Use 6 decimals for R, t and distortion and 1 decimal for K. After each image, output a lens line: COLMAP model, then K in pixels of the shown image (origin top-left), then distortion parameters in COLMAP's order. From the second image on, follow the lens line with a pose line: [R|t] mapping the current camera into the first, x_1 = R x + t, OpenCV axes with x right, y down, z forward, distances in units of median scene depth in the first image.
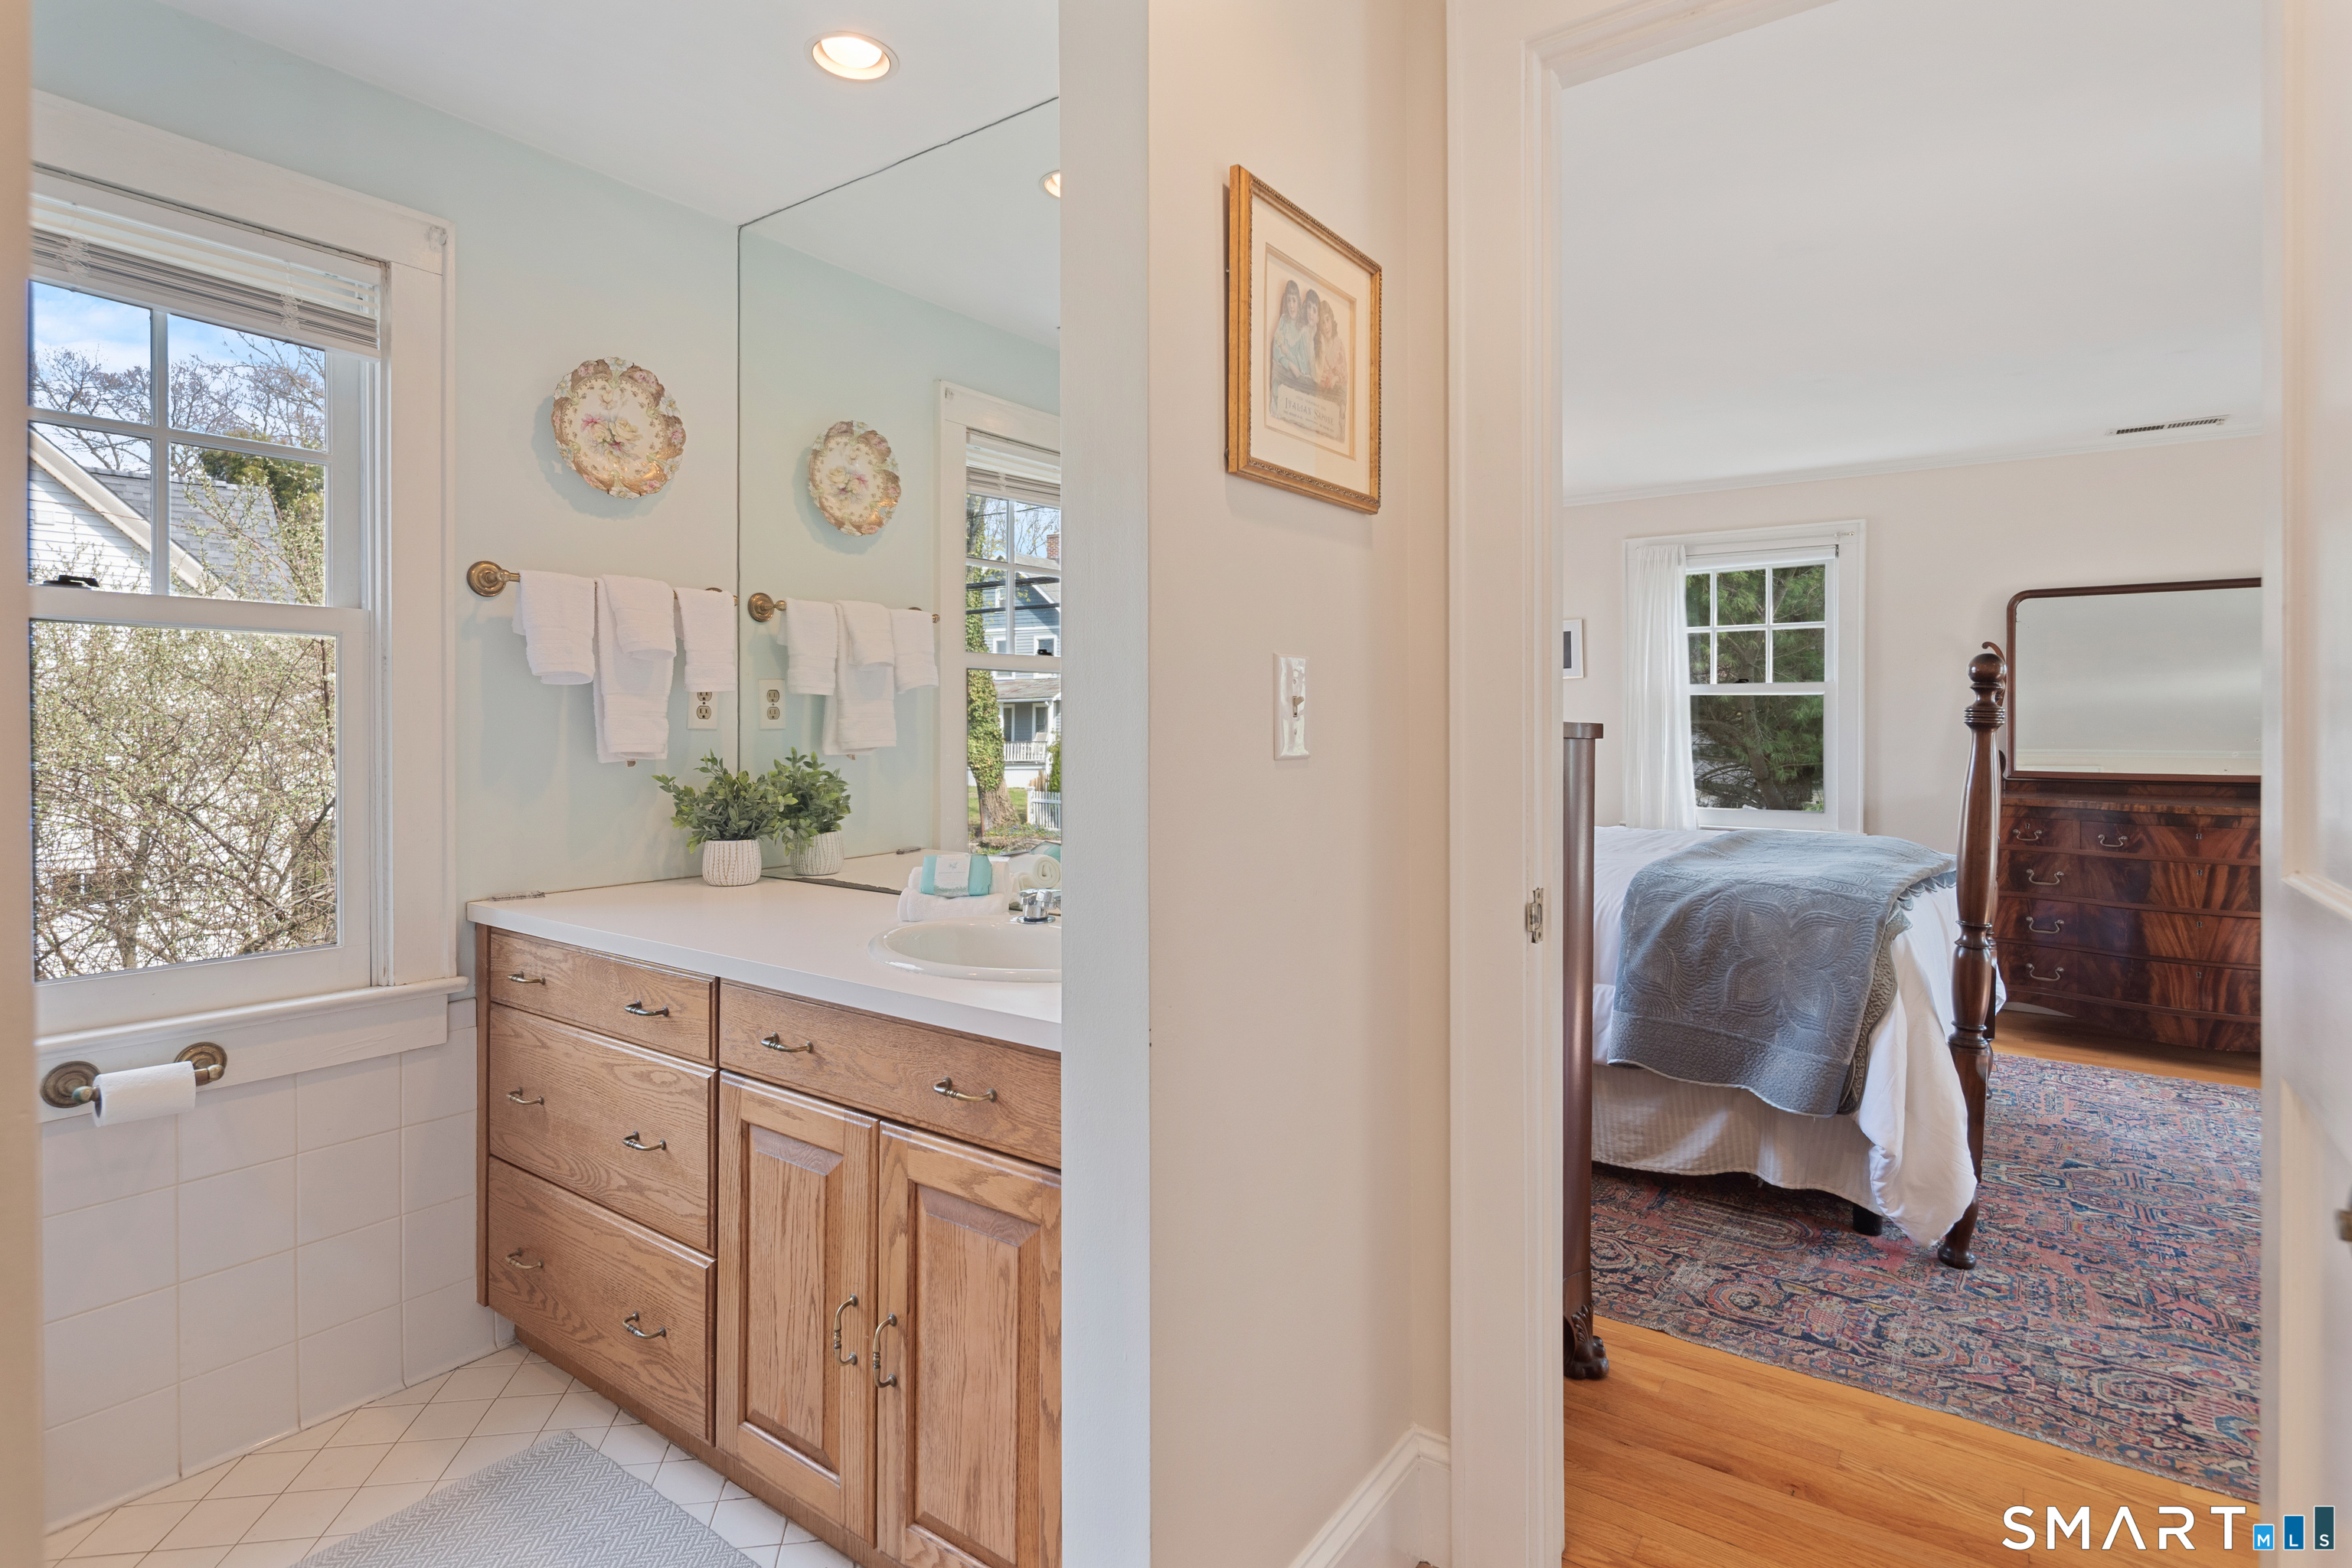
lens RADIAL K [[1171.0, 0, 1174.5], [0, 1171.0, 726.7], [0, 0, 1]] dist [0.000058, -0.001095]
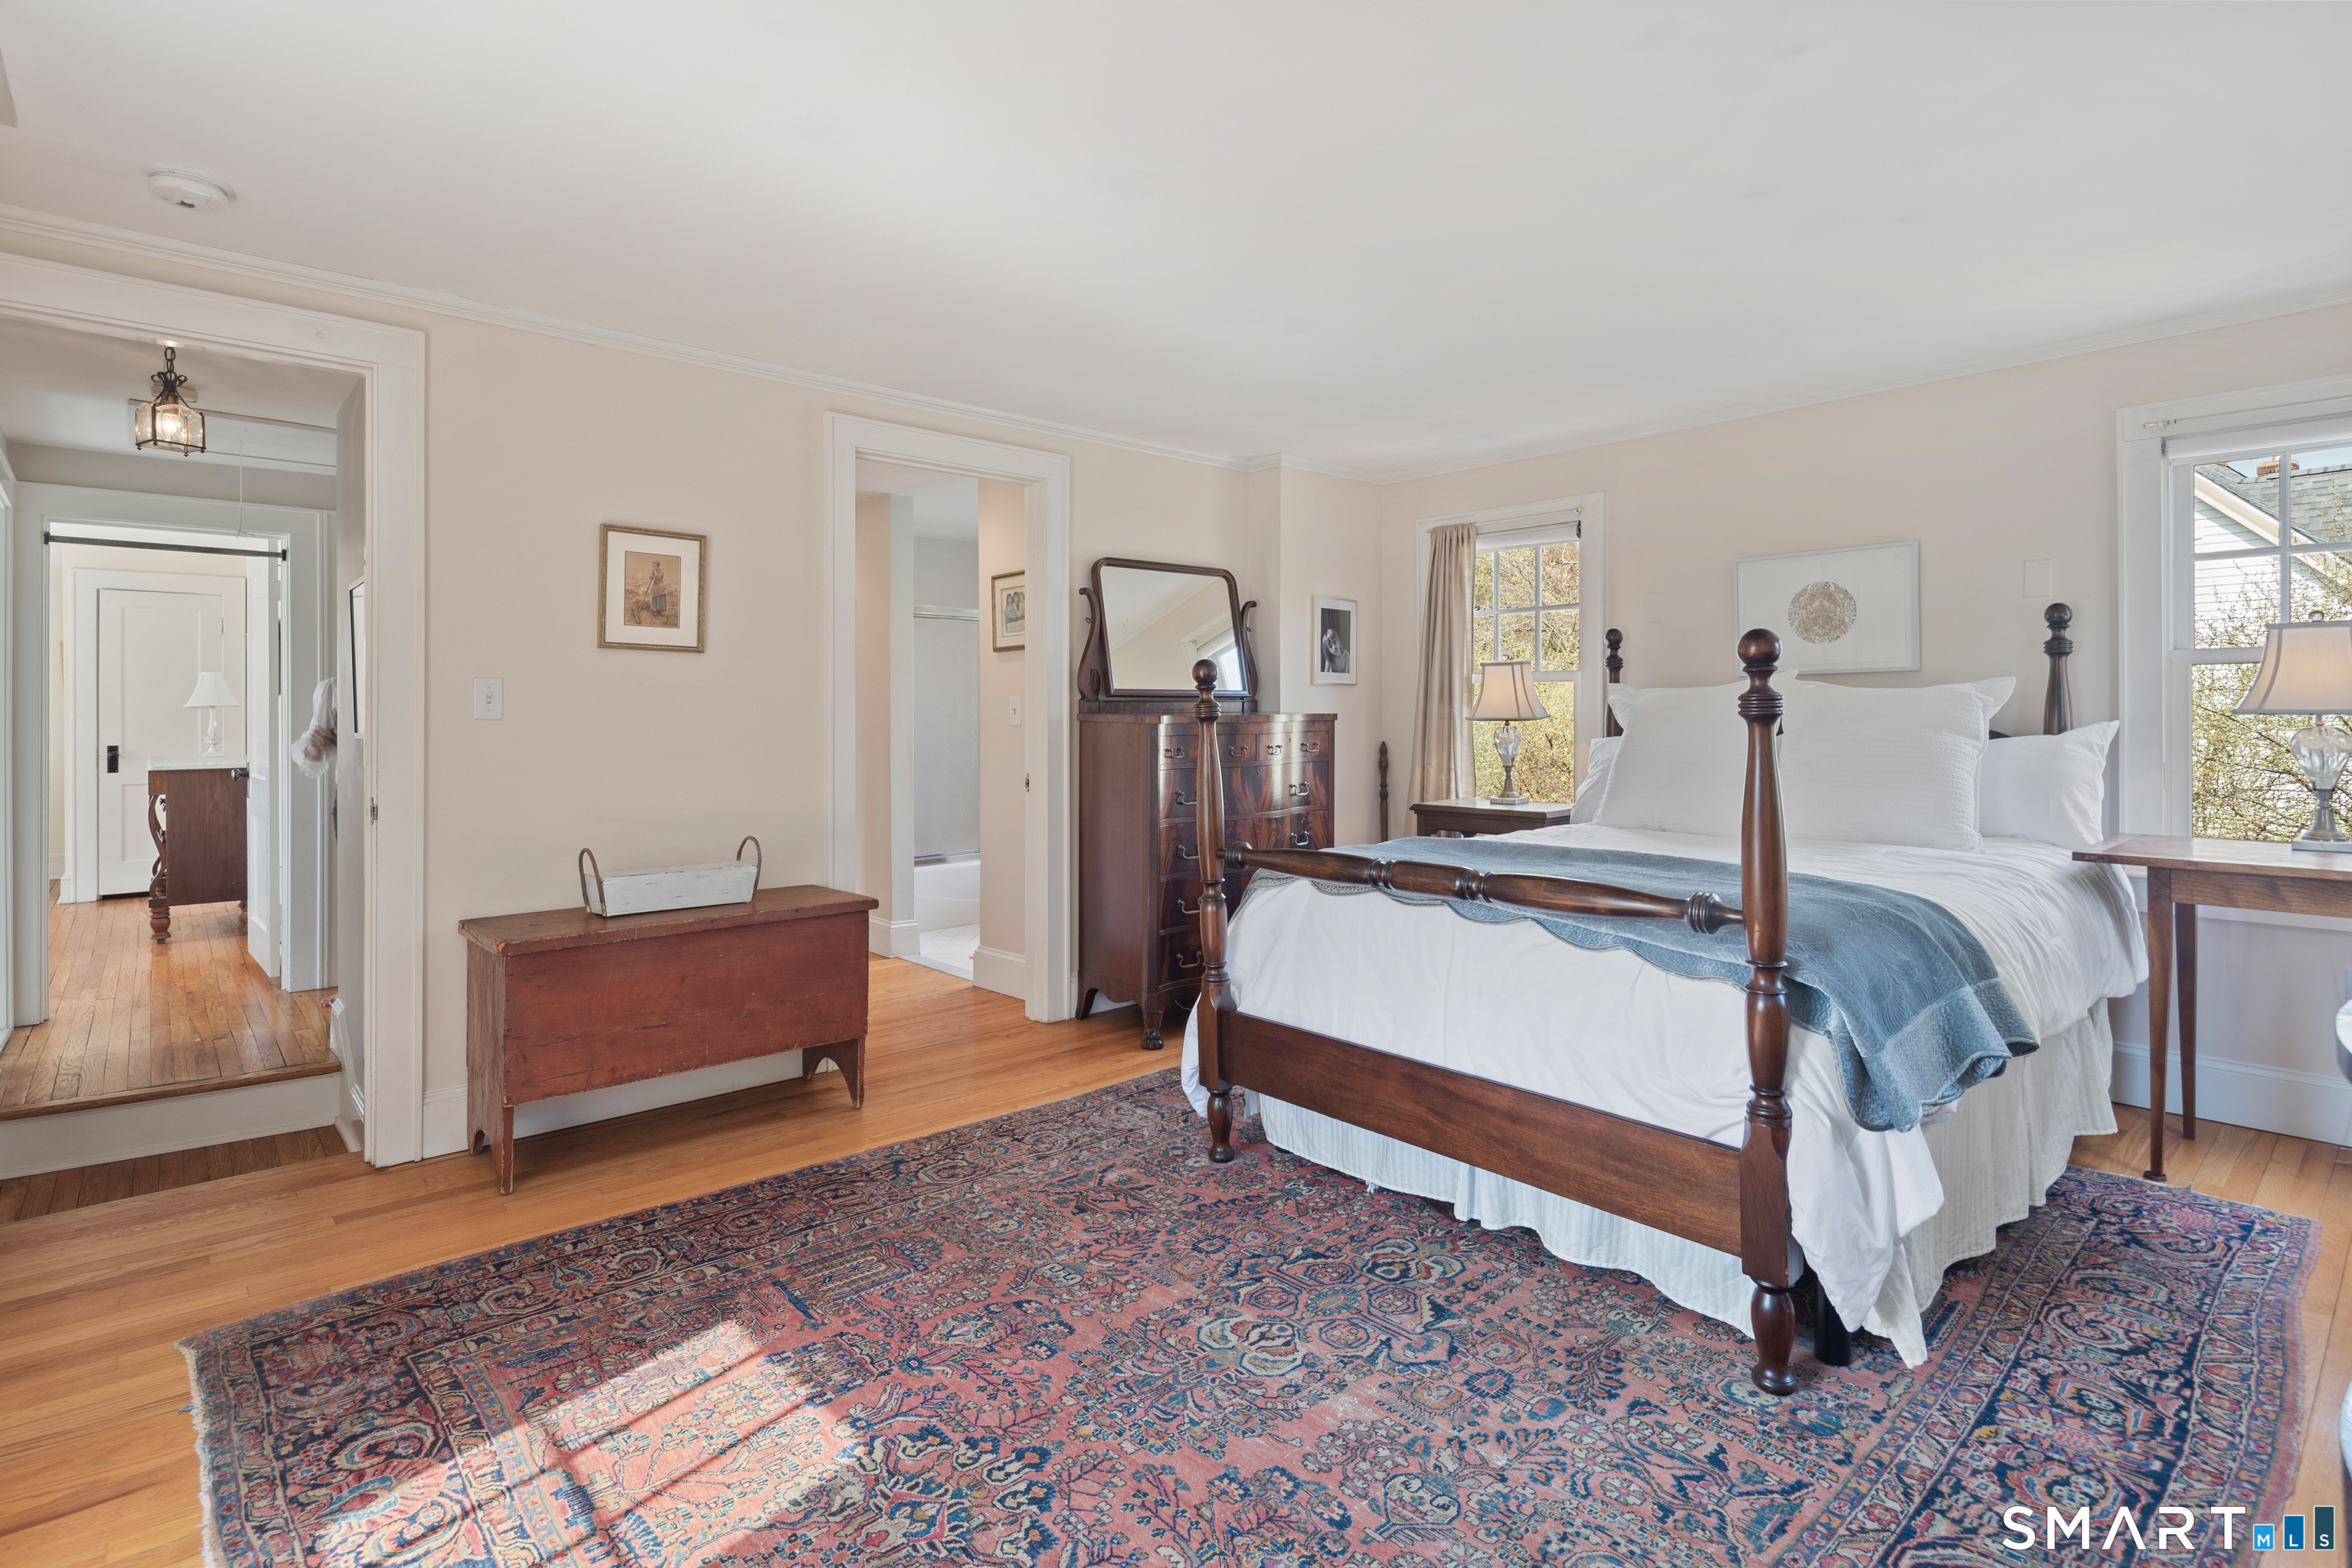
lens RADIAL K [[1156.6, 0, 1174.7], [0, 1156.6, 715.0], [0, 0, 1]] dist [0.001600, -0.001197]
pose [[-0.217688, 0.001407, -0.976017, 1.871701], [0.000662, 0.999999, 0.001294, -0.005789], [0.976018, -0.000364, -0.217688, 1.225855]]
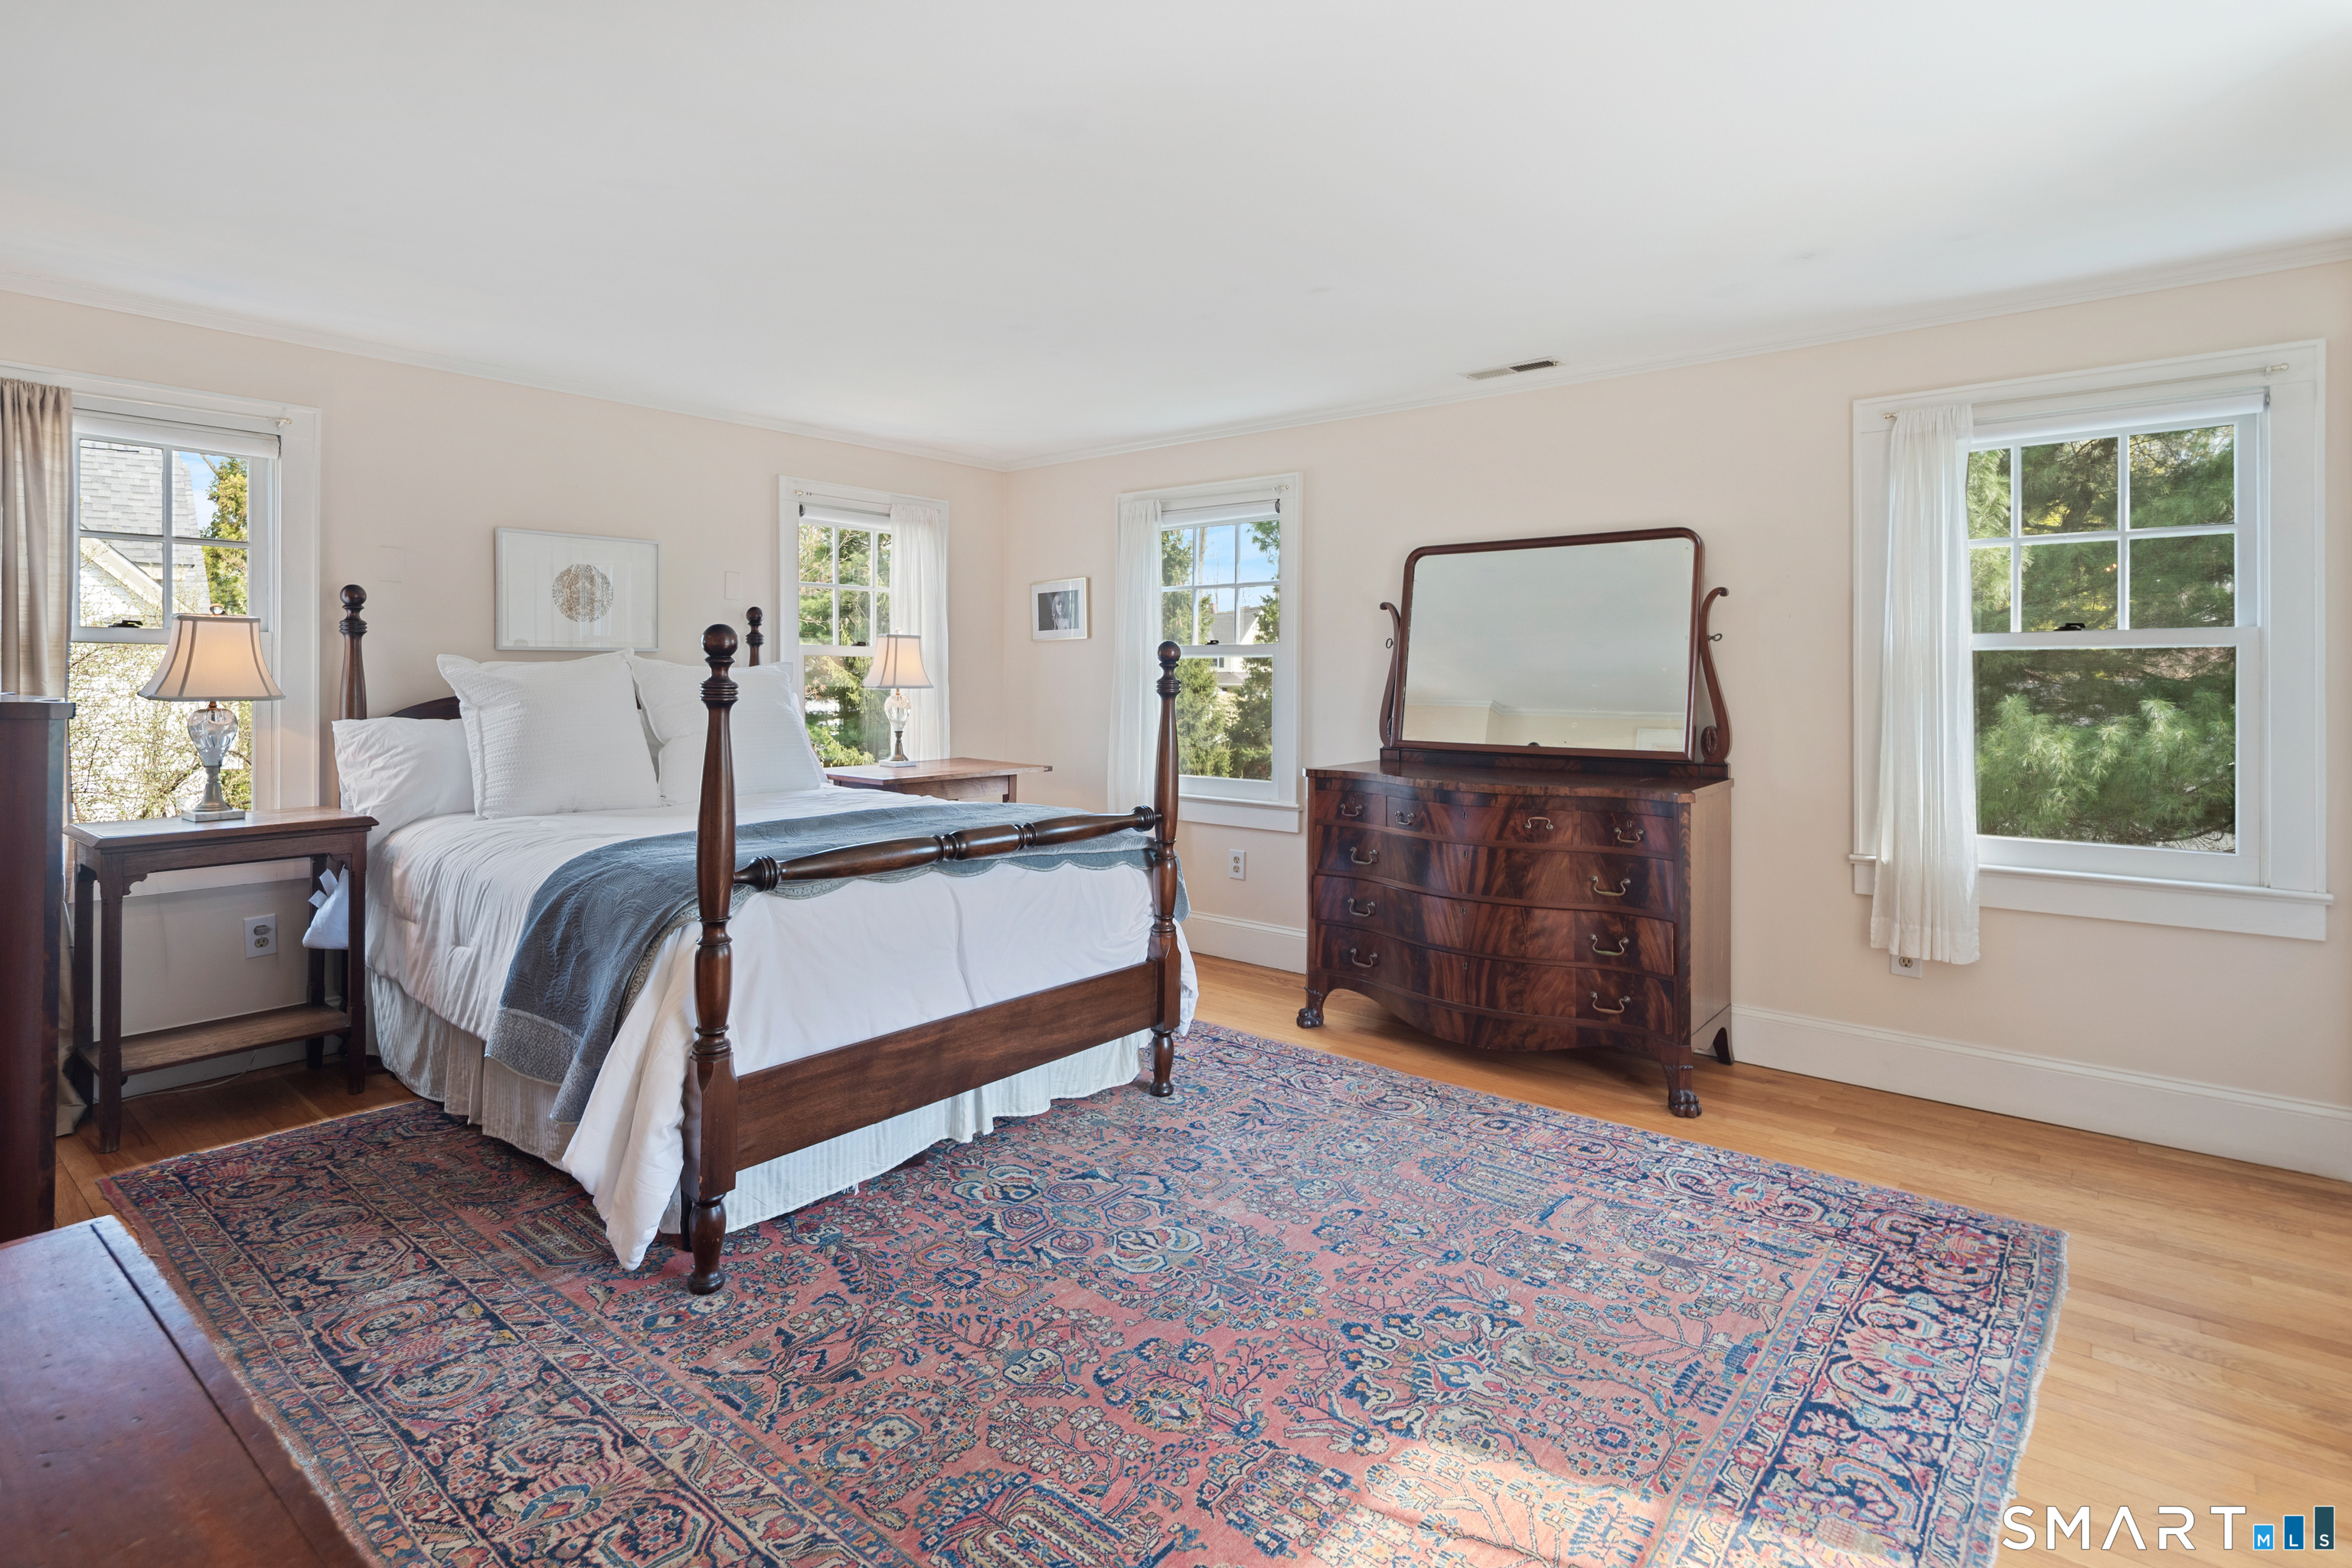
lens RADIAL K [[1162.4, 0, 1175.9], [0, 1162.4, 681.0], [0, 0, 1]] dist [0.004153, -0.001940]
pose [[0.997732, 0.001760, -0.067286, 1.106576], [-0.001652, 0.999997, 0.001661, -0.019833], [0.067289, -0.001546, 0.997732, 0.114283]]
